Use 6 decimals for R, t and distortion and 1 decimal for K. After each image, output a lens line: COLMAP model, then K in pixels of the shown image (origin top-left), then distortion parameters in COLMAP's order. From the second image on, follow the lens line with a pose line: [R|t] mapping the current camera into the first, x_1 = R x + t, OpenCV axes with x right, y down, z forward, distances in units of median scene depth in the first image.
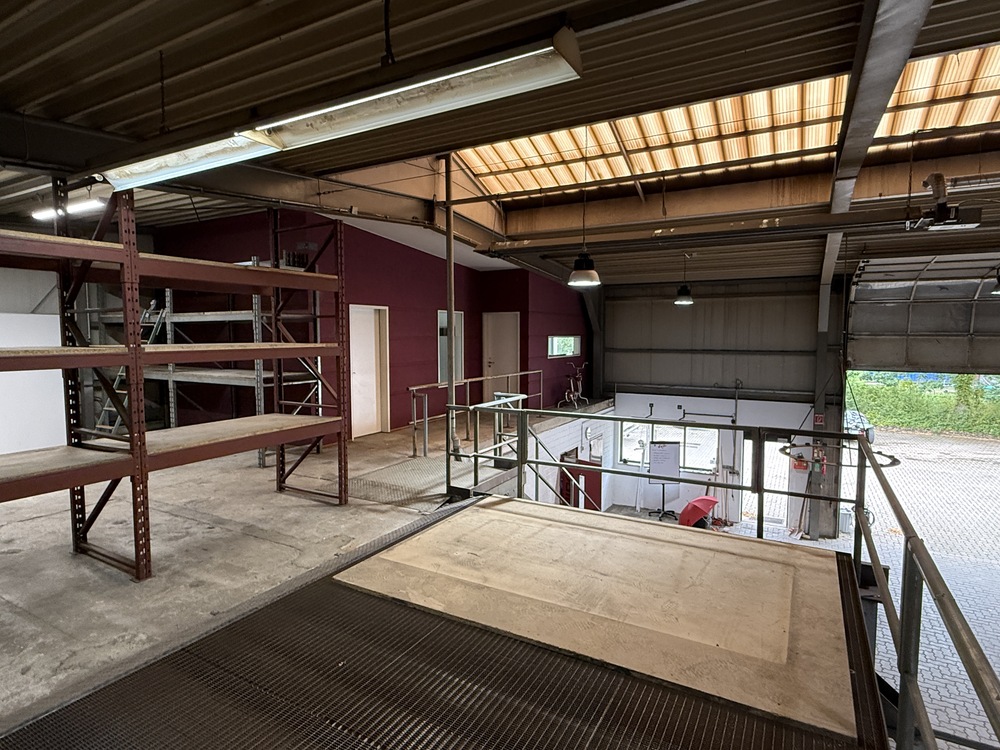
lens RADIAL K [[548.8, 0, 498.3], [0, 548.8, 376.7], [0, 0, 1]] dist [0.001695, -0.000621]
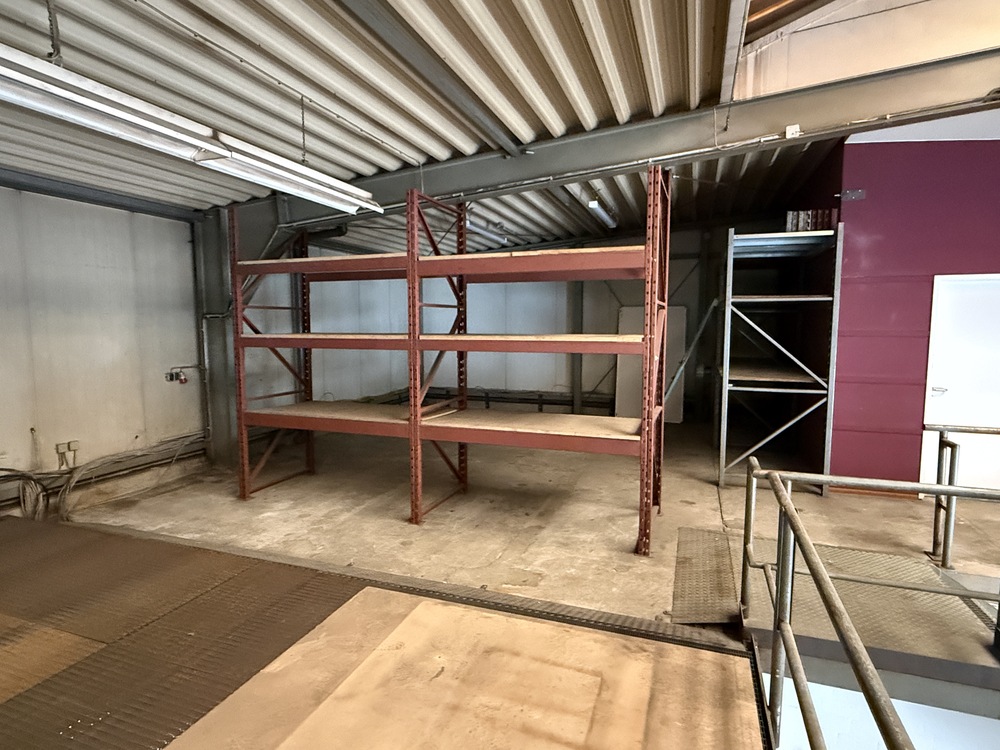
lens RADIAL K [[548.8, 0, 494.1], [0, 548.8, 376.9], [0, 0, 1]] dist [0.001695, -0.000621]
pose [[0.156982, 0.092906, -0.983222, 0.556561], [-0.074380, 0.993850, 0.082035, -0.072756], [0.984797, 0.060254, 0.162927, 0.942705]]
